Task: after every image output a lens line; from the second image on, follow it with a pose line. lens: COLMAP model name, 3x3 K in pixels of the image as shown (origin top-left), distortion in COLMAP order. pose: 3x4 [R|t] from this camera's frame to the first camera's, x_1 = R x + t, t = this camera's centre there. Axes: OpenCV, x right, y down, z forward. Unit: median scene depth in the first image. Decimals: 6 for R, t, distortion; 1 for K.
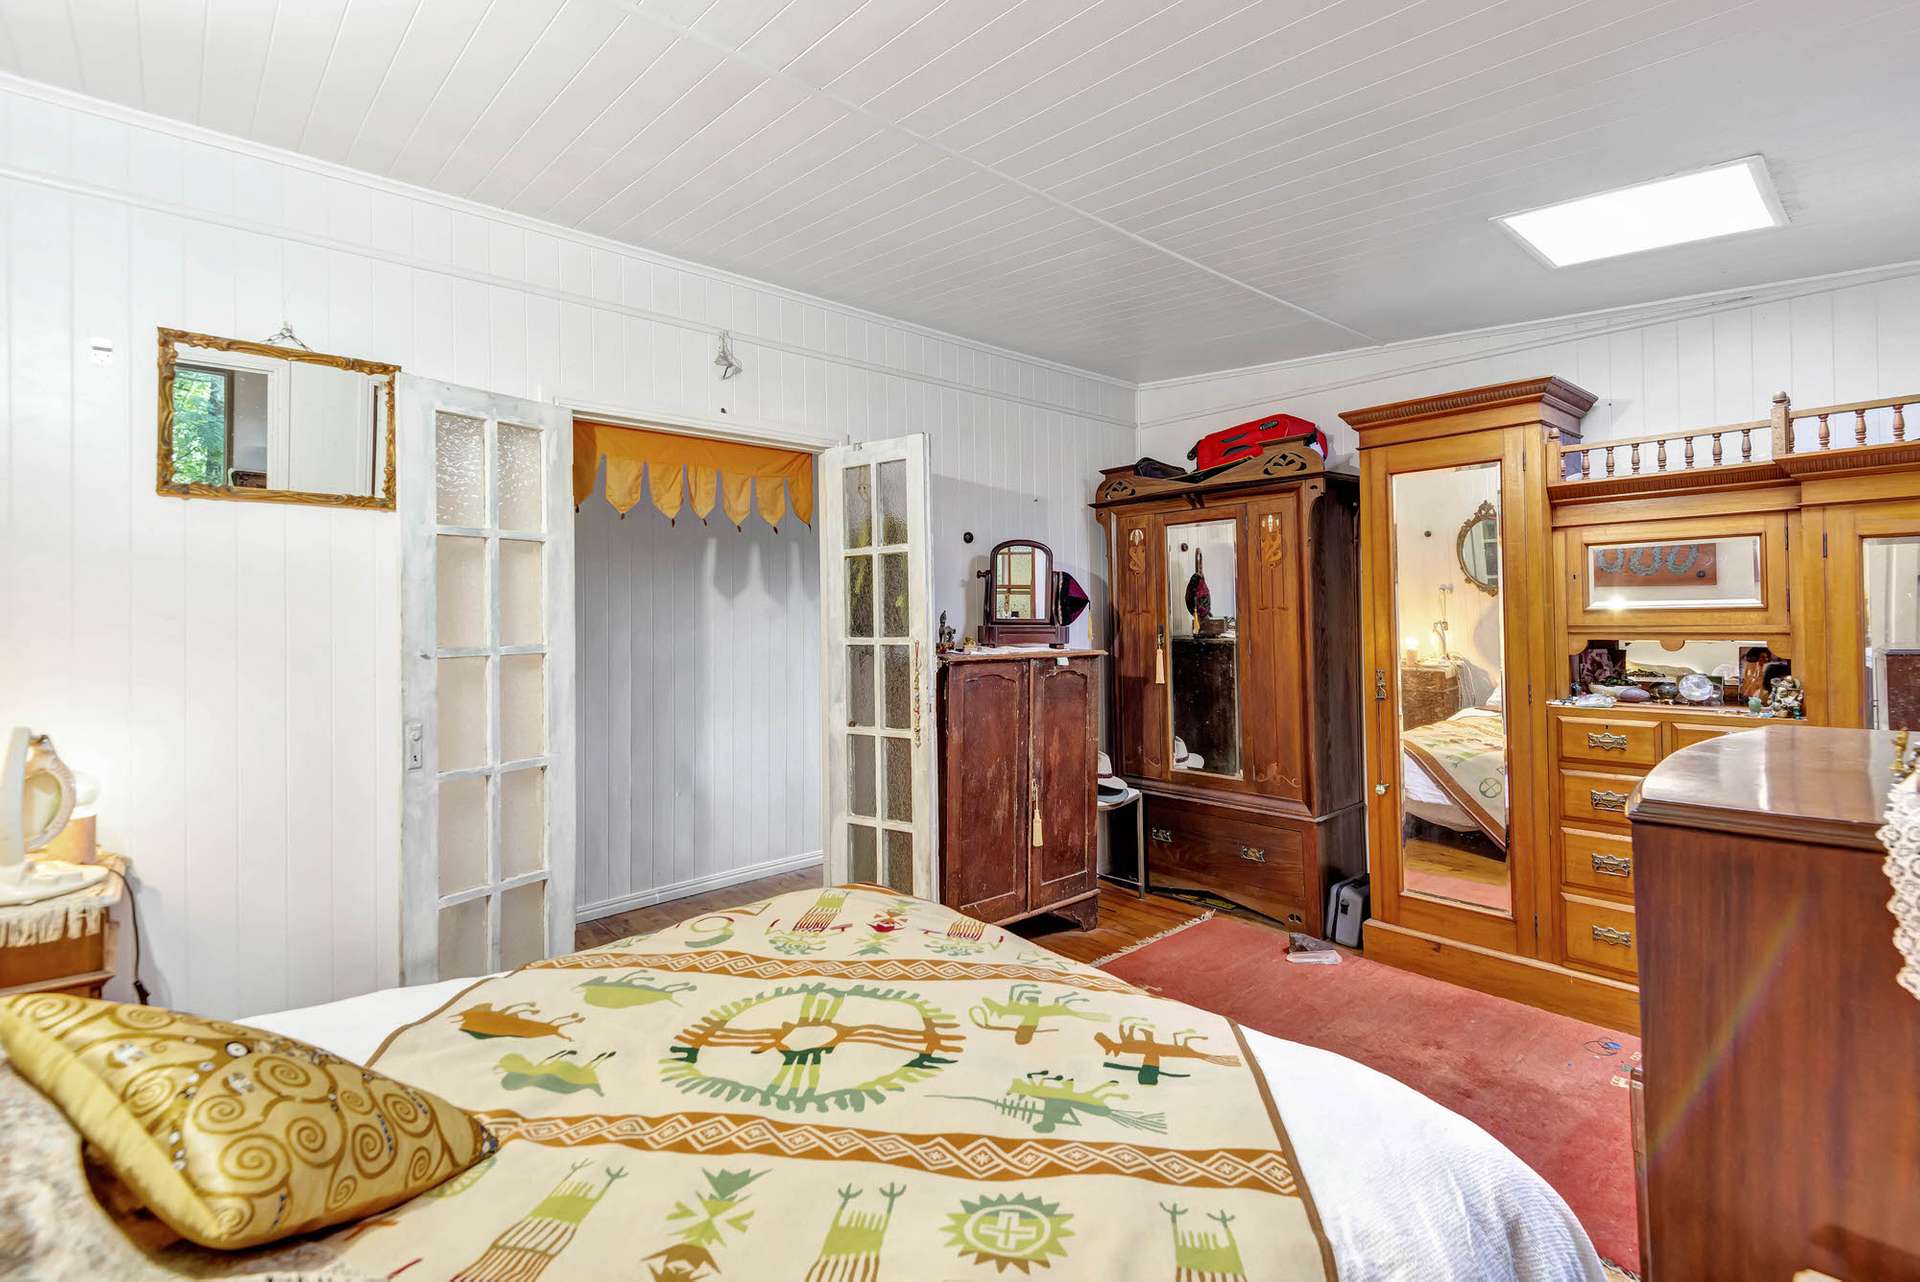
lens RADIAL K [[887.0, 0, 998.1], [0, 887.0, 606.5], [0, 0, 1]] dist [0.001734, -0.000118]
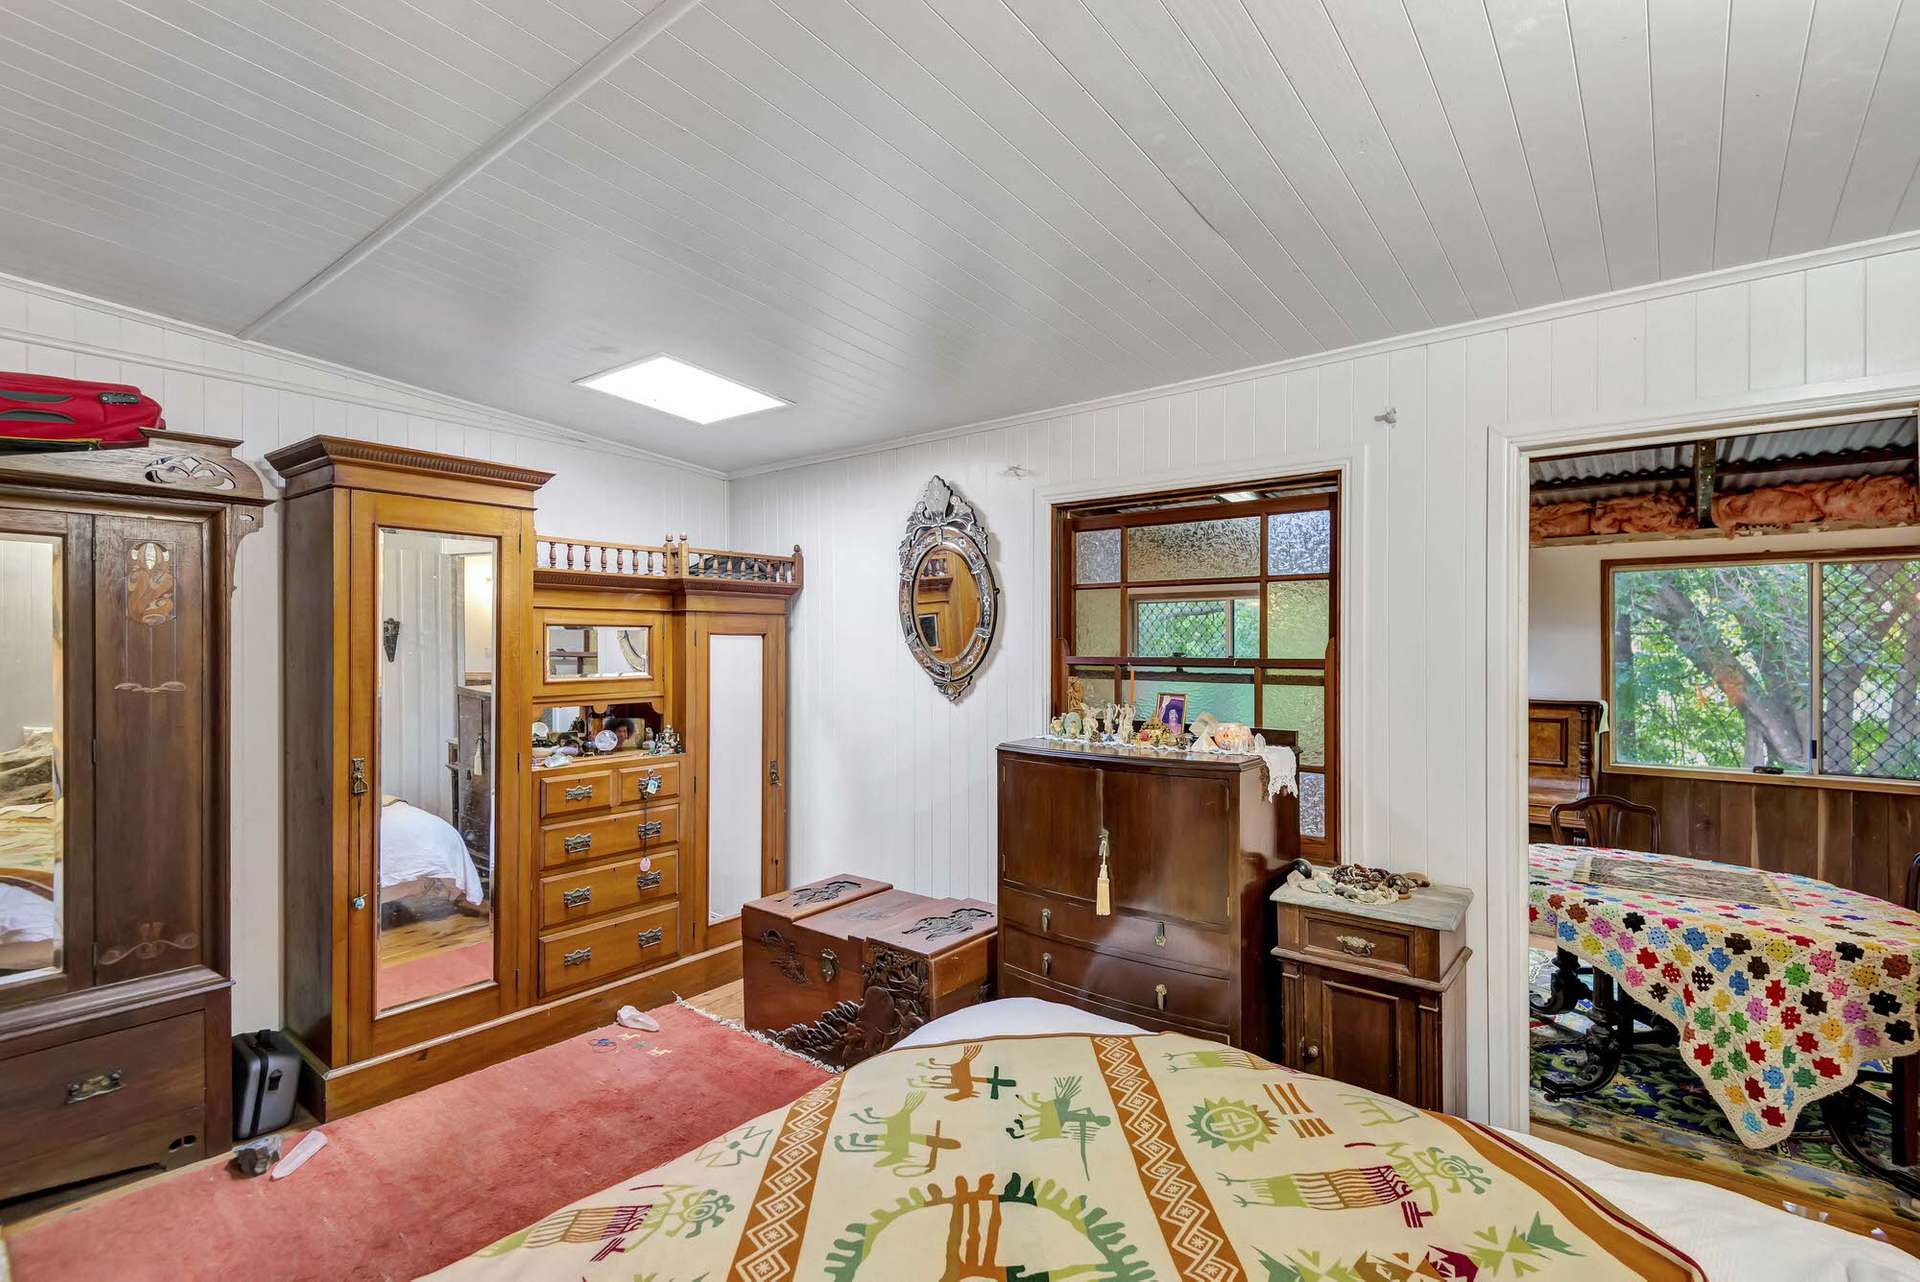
lens RADIAL K [[887.0, 0, 963.2], [0, 887.0, 645.0], [0, 0, 1]] dist [0.001734, -0.000118]
pose [[-0.151481, 0.015532, 0.988338, -0.951431], [-0.008789, 0.999816, -0.017060, -0.051408], [-0.988421, -0.011271, -0.151317, 1.132377]]
